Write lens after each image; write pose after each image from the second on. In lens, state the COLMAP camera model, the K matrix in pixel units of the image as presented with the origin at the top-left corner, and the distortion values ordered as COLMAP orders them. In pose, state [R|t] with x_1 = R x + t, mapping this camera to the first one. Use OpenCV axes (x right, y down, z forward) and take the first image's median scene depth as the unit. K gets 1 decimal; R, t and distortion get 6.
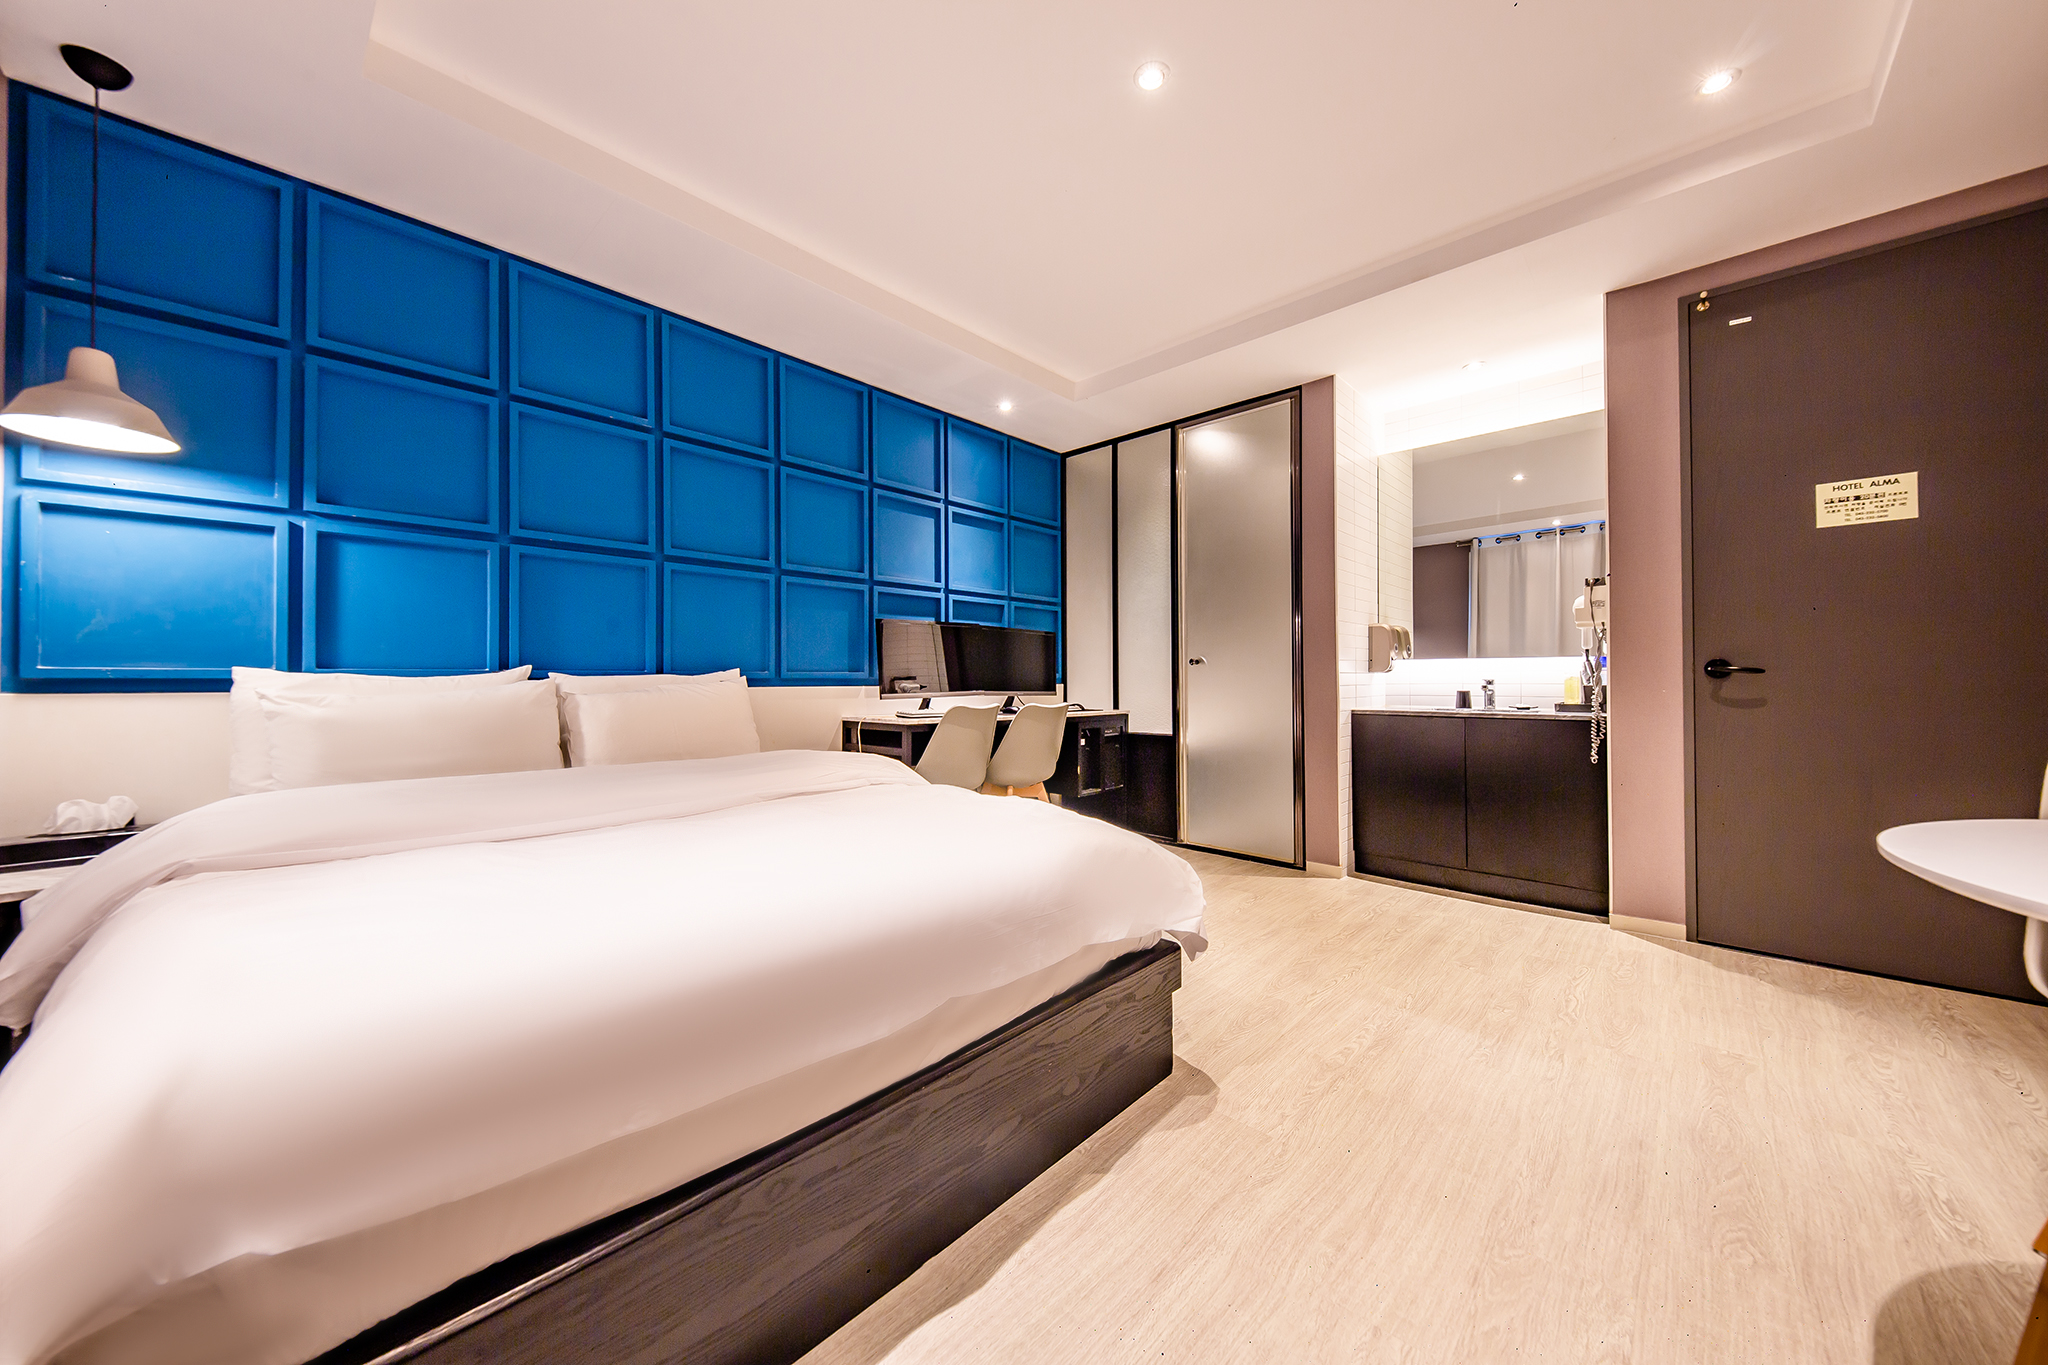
lens RADIAL K [[704.4, 0, 1017.0], [0, 704.4, 670.5], [0, 0, 1]] dist [0.023747, -0.012407]
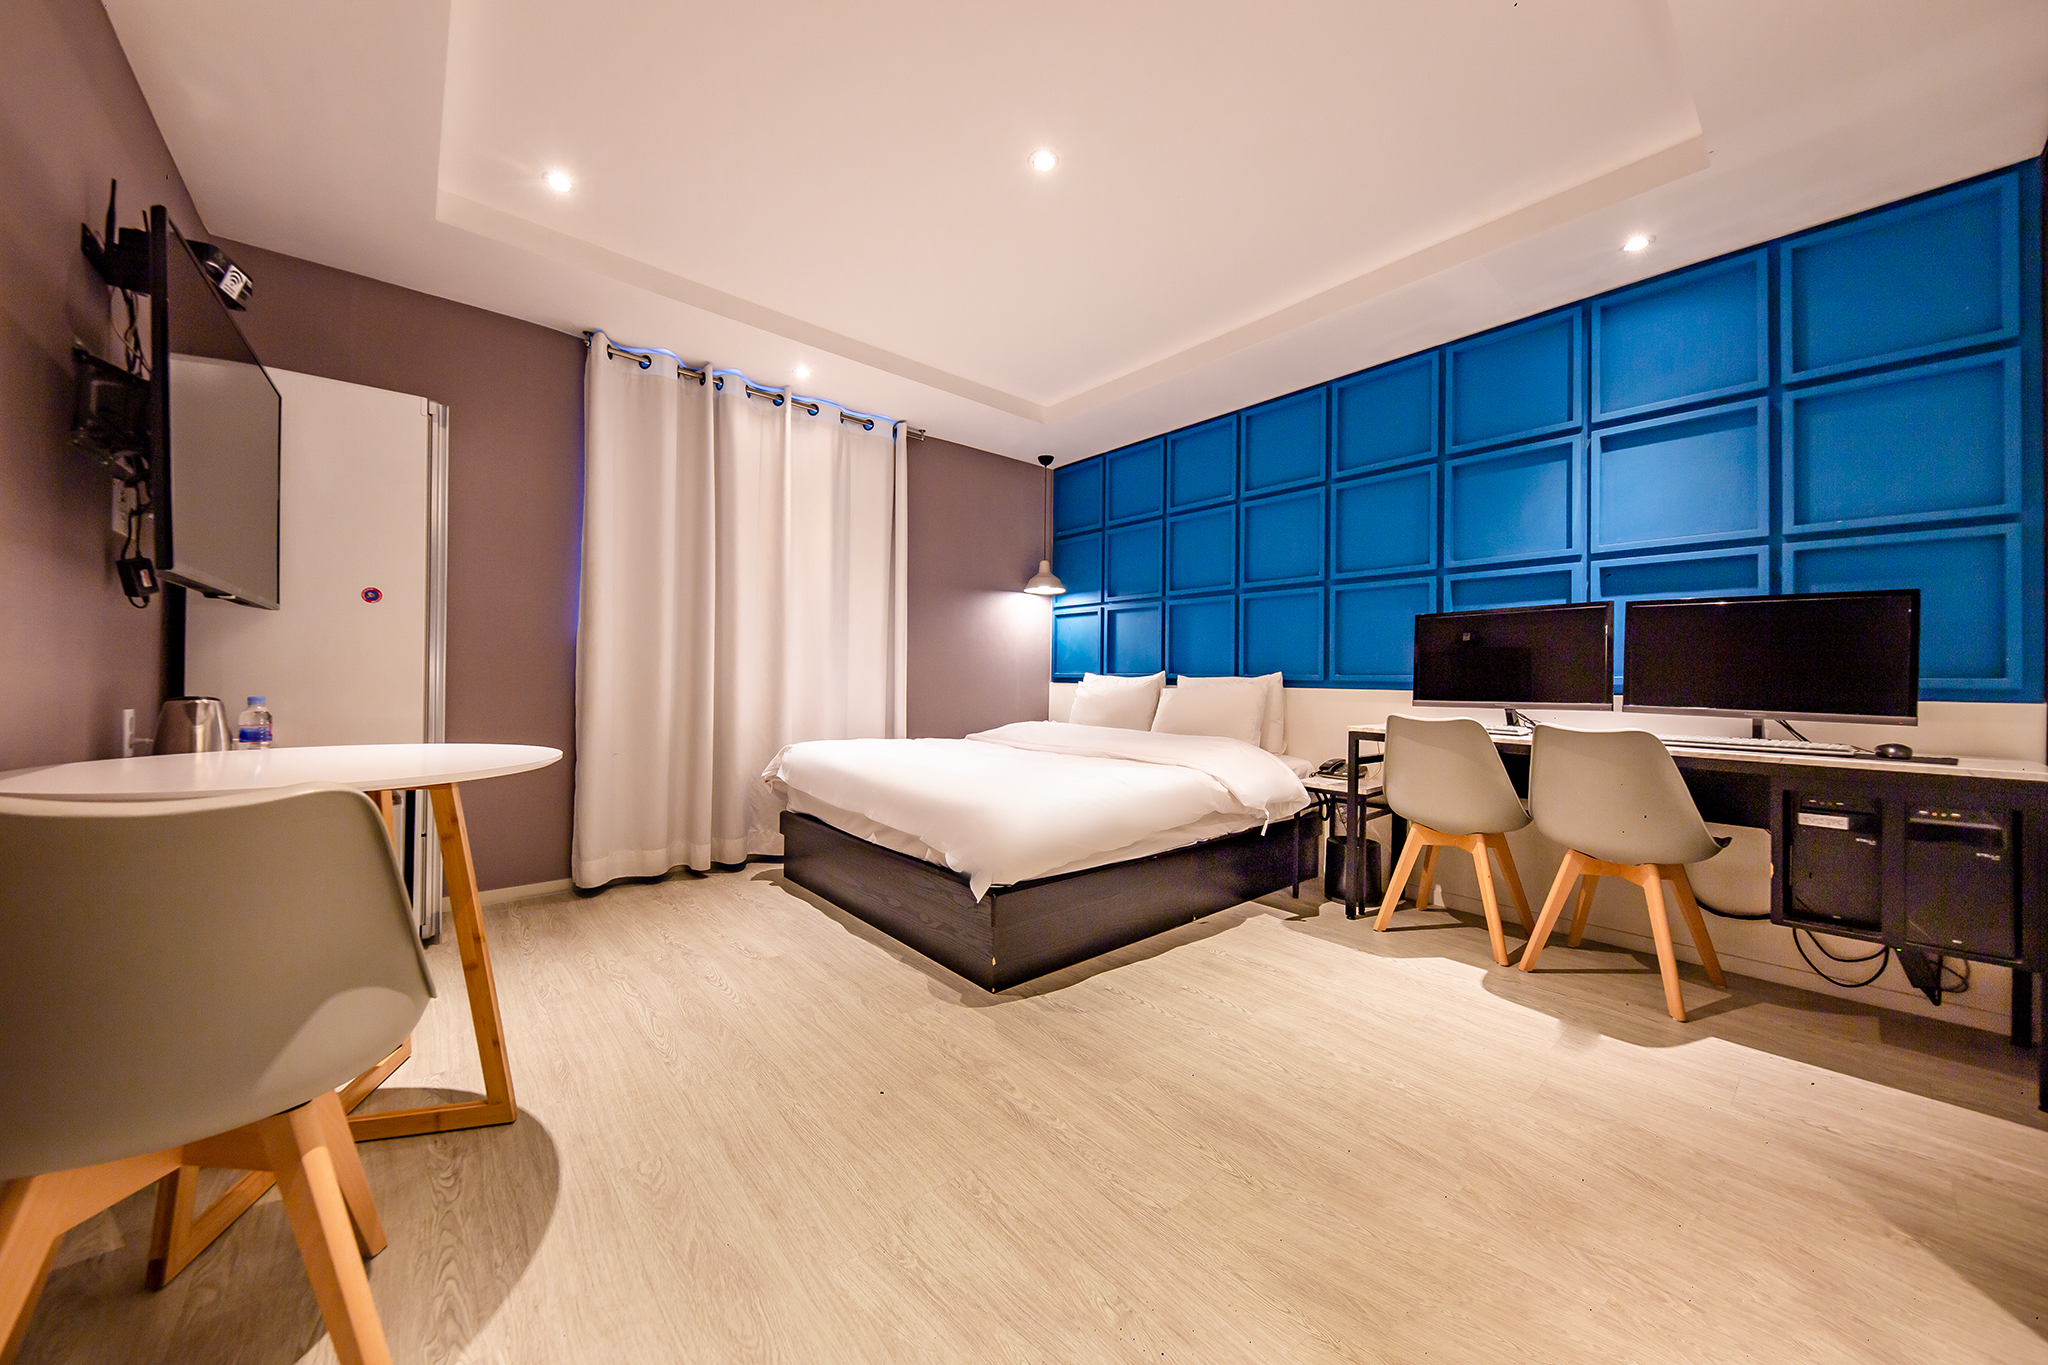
lens RADIAL K [[704.4, 0, 1017.0], [0, 704.4, 670.5], [0, 0, 1]] dist [0.023747, -0.012407]
pose [[-0.106541, -0.011204, -0.994245, 1.107697], [-0.005020, 0.999930, -0.010730, 0.012838], [0.994296, 0.003848, -0.106589, 0.896794]]
